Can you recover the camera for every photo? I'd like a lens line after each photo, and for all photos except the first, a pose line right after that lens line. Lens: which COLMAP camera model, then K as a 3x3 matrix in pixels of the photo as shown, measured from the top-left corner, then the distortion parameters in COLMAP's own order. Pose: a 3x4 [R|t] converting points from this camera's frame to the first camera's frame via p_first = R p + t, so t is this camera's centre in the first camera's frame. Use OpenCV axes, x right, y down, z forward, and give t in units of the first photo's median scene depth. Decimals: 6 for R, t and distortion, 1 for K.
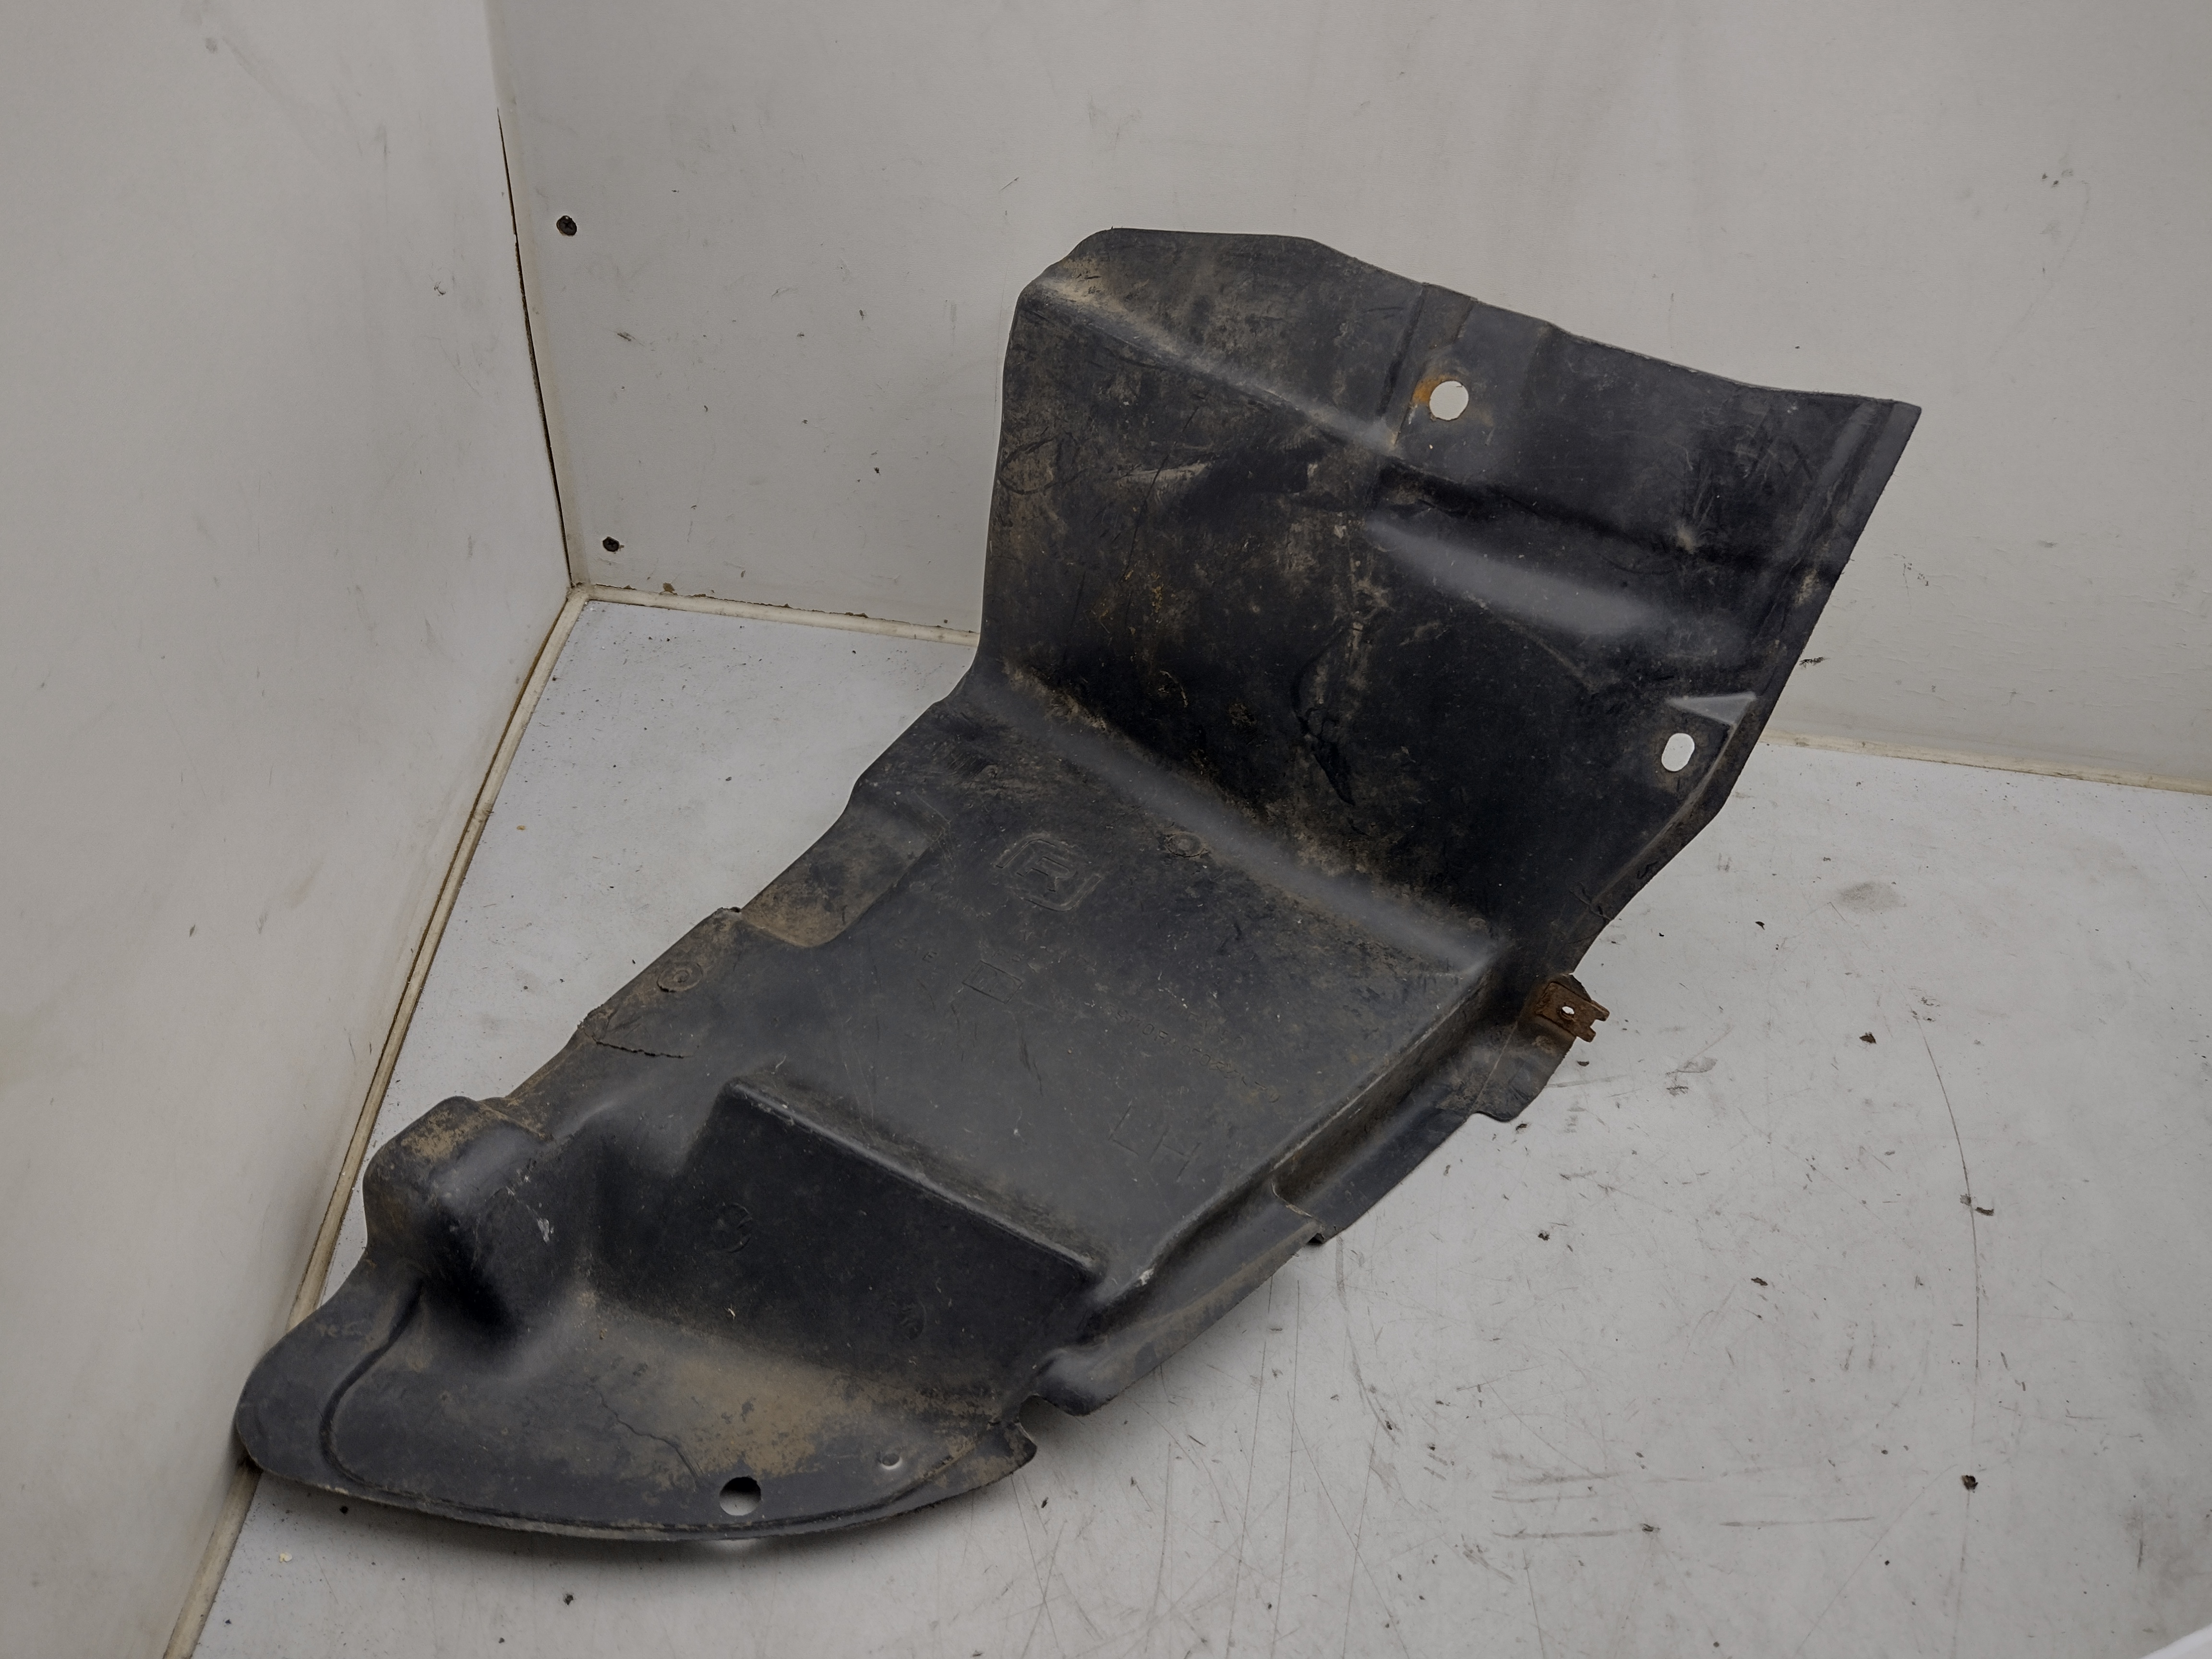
lens RADIAL K [[1649.8, 0, 1106.0], [0, 1649.8, 829.5], [0, 0, 1]] dist [0.104804, -0.151036]
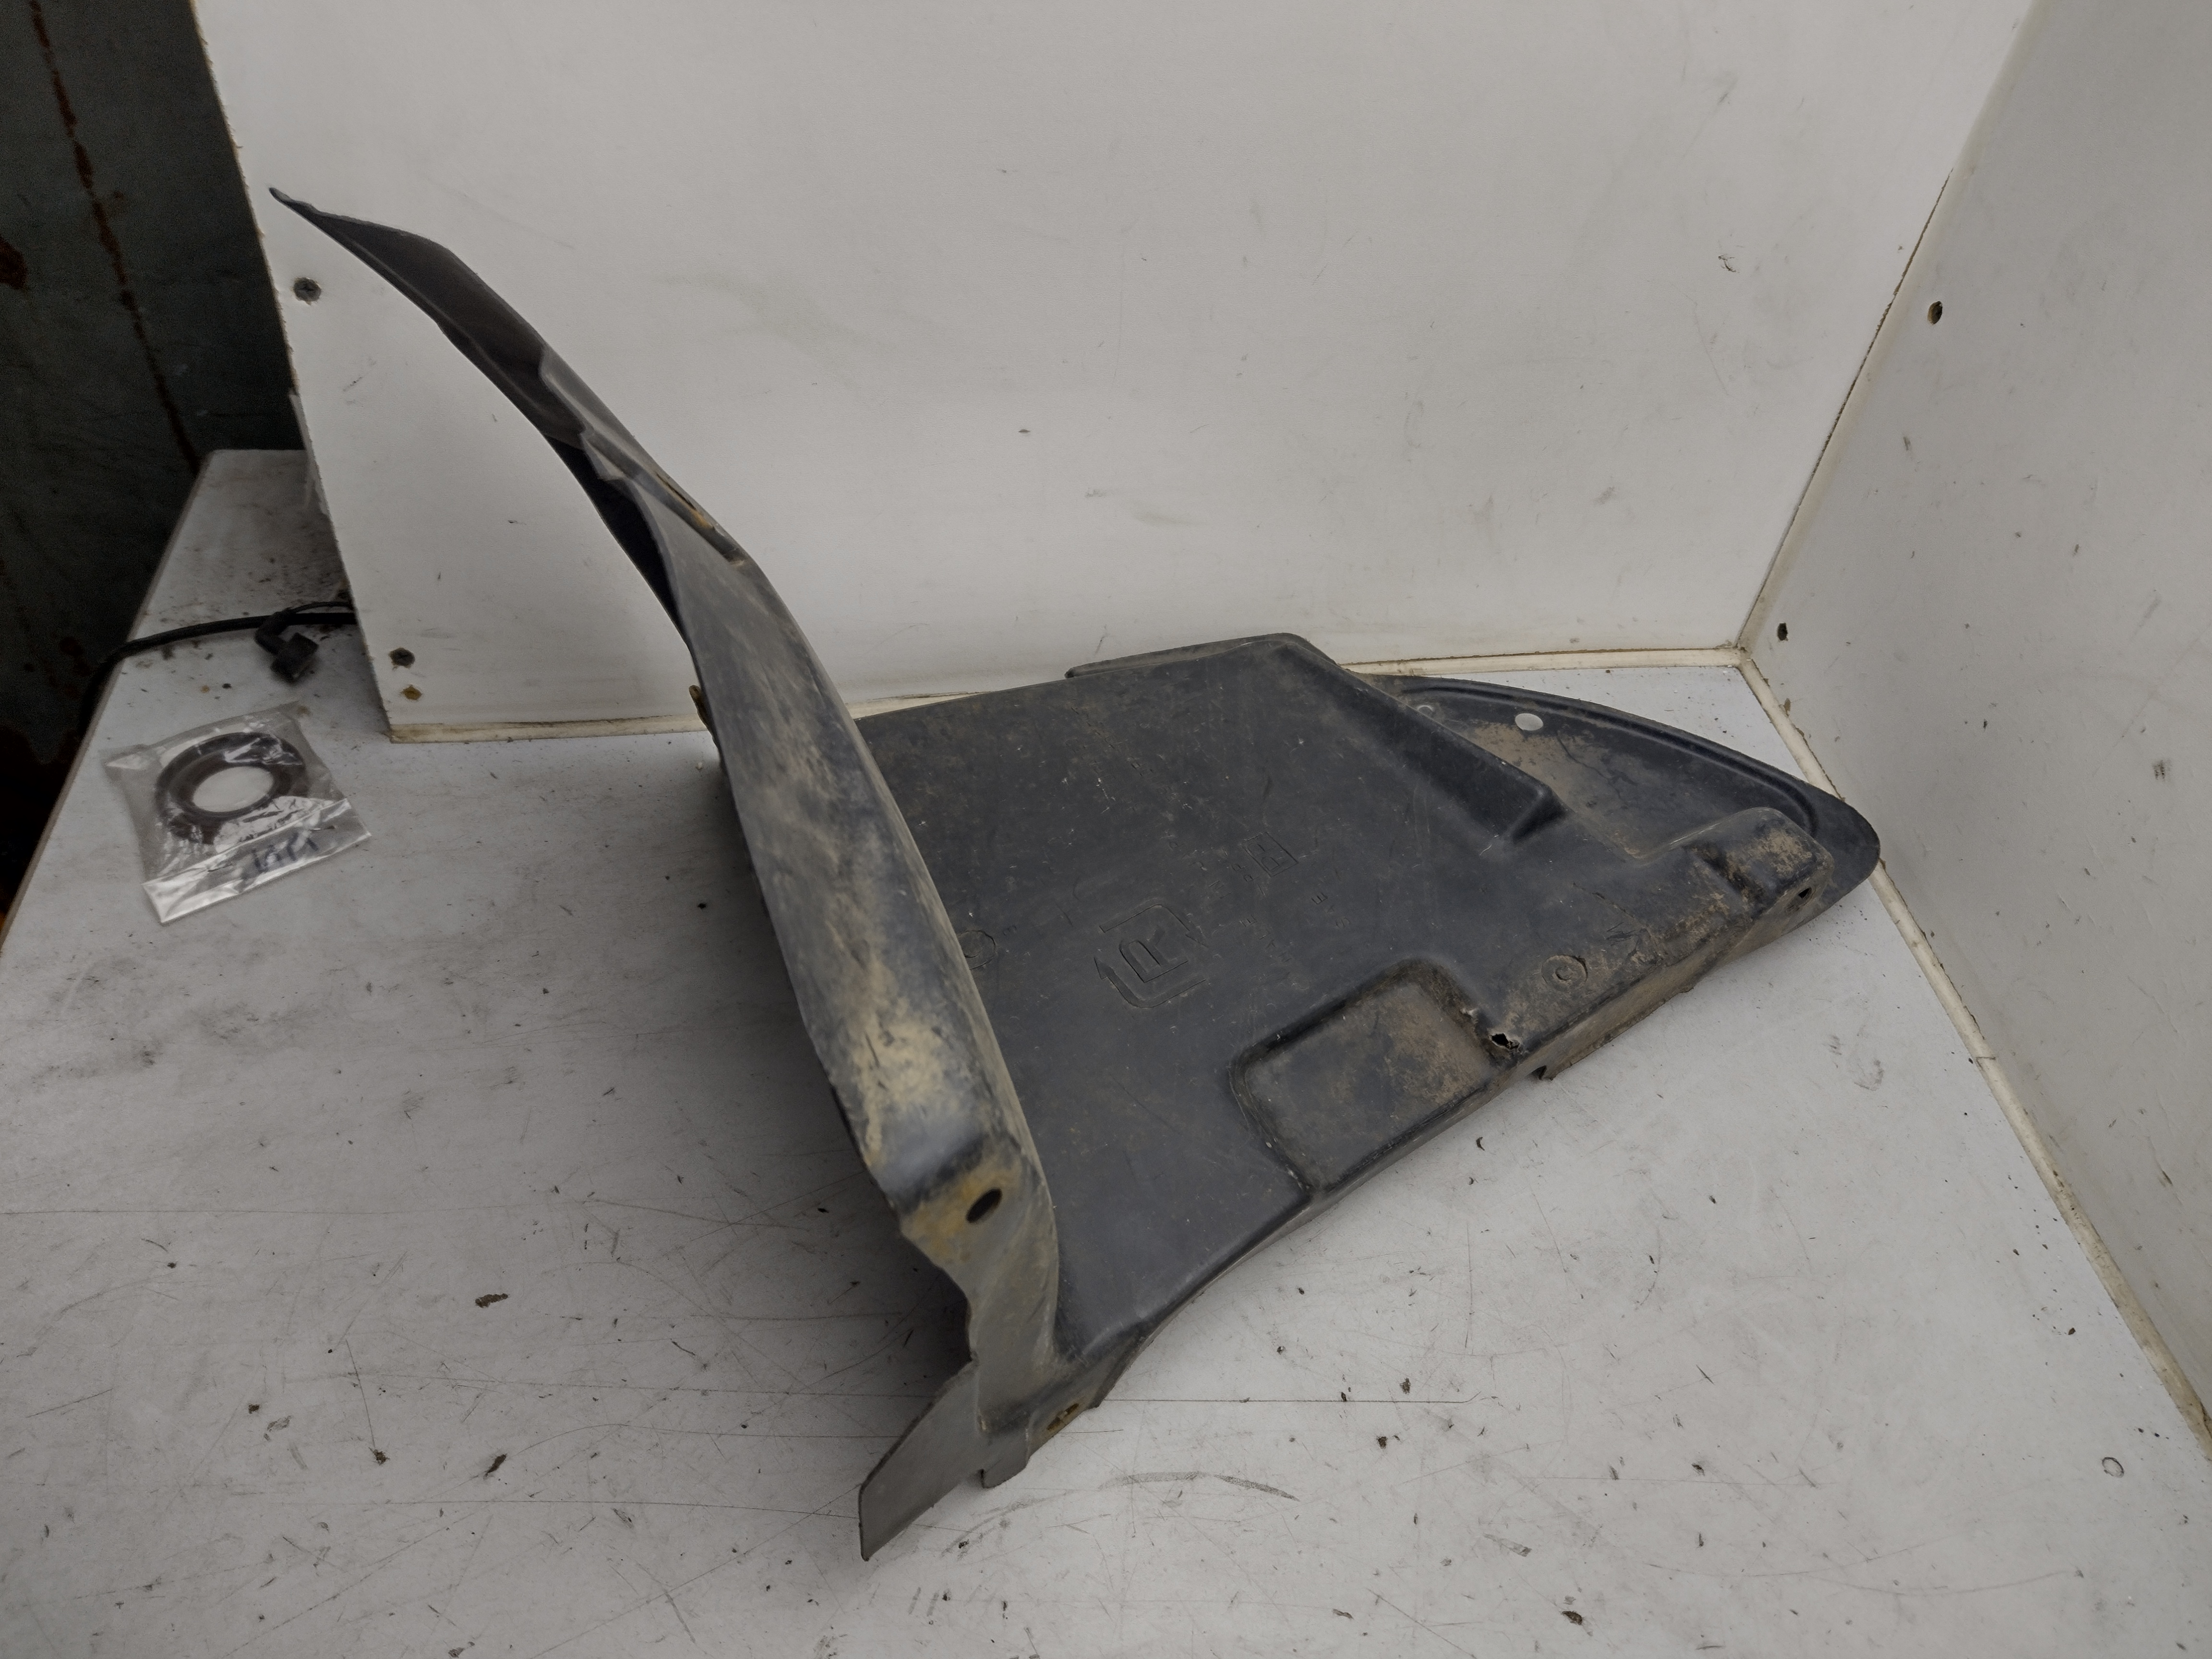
lens RADIAL K [[1649.8, 0, 1106.0], [0, 1649.8, 829.5], [0, 0, 1]] dist [0.104804, -0.151036]
pose [[0.200618, 0.641759, -0.740201, 0.466994], [-0.721268, 0.608064, 0.331709, -0.166308], [0.662967, 0.467336, 0.584869, 0.292475]]
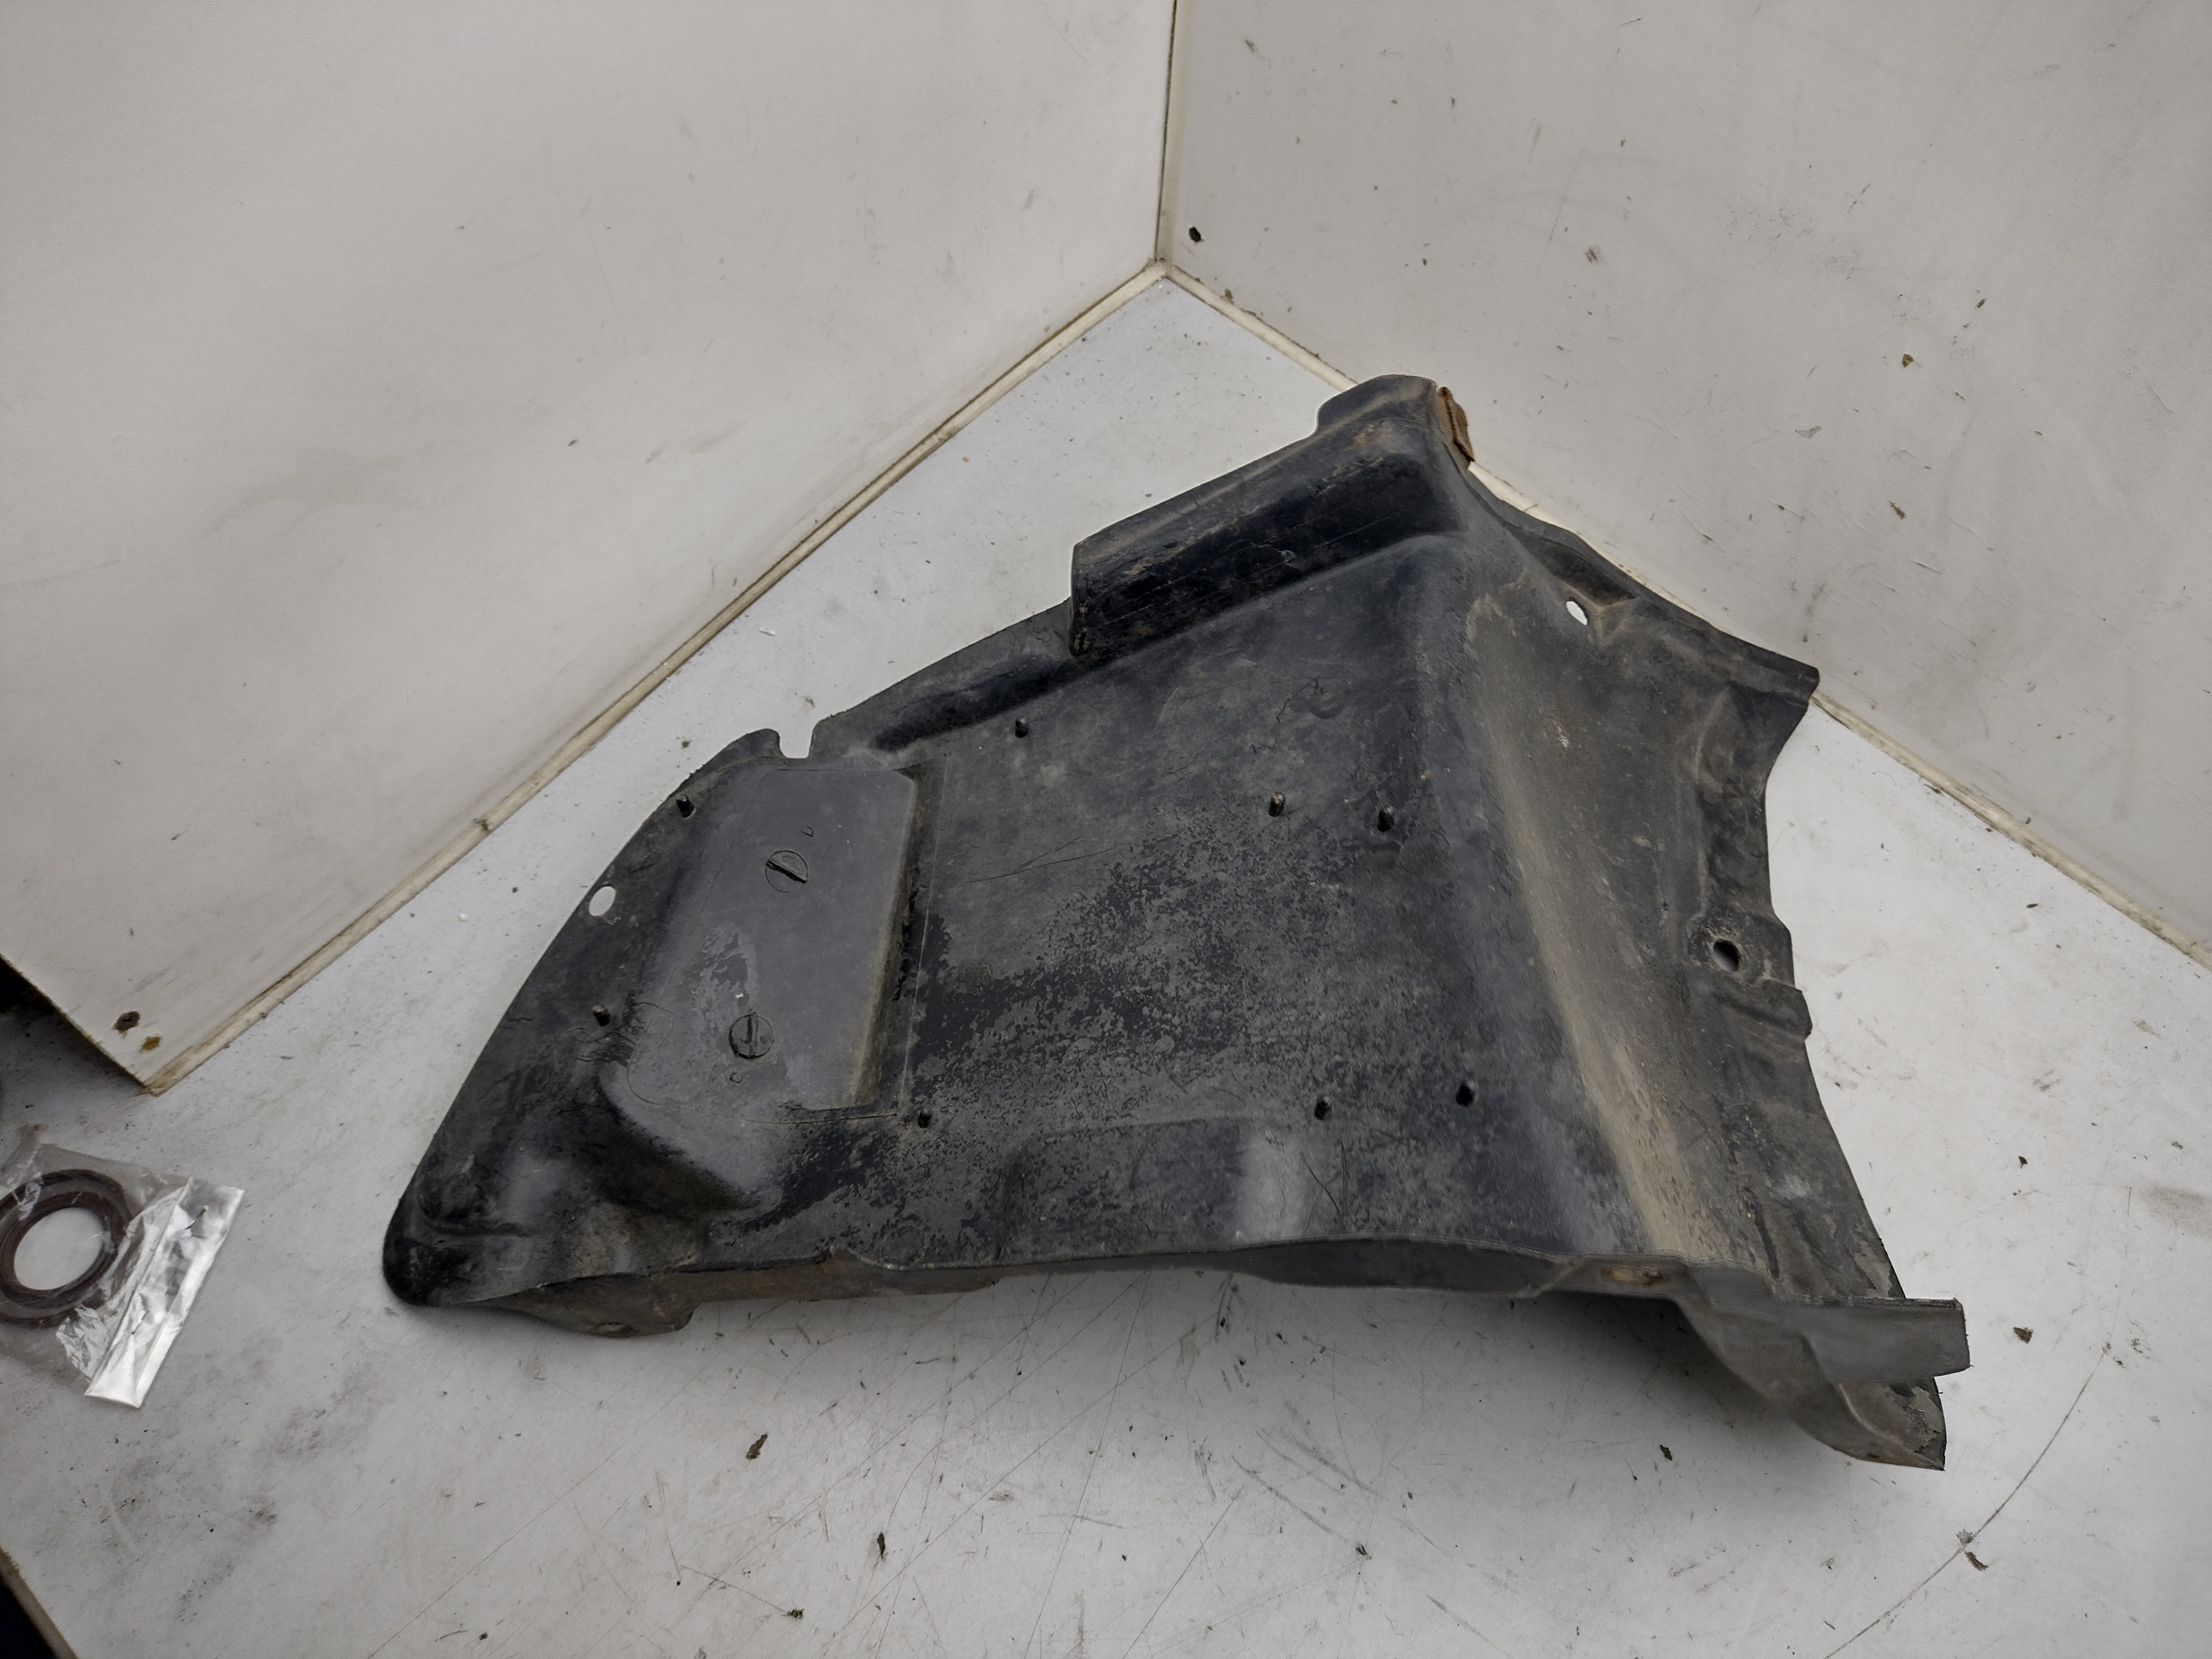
lens RADIAL K [[1649.8, 0, 1106.0], [0, 1649.8, 829.5], [0, 0, 1]] dist [0.104804, -0.151036]
pose [[0.778616, 0.501590, -0.377047, 0.282193], [-0.410839, 0.861669, 0.297889, -0.163472], [0.474307, -0.077036, 0.876982, 0.037668]]
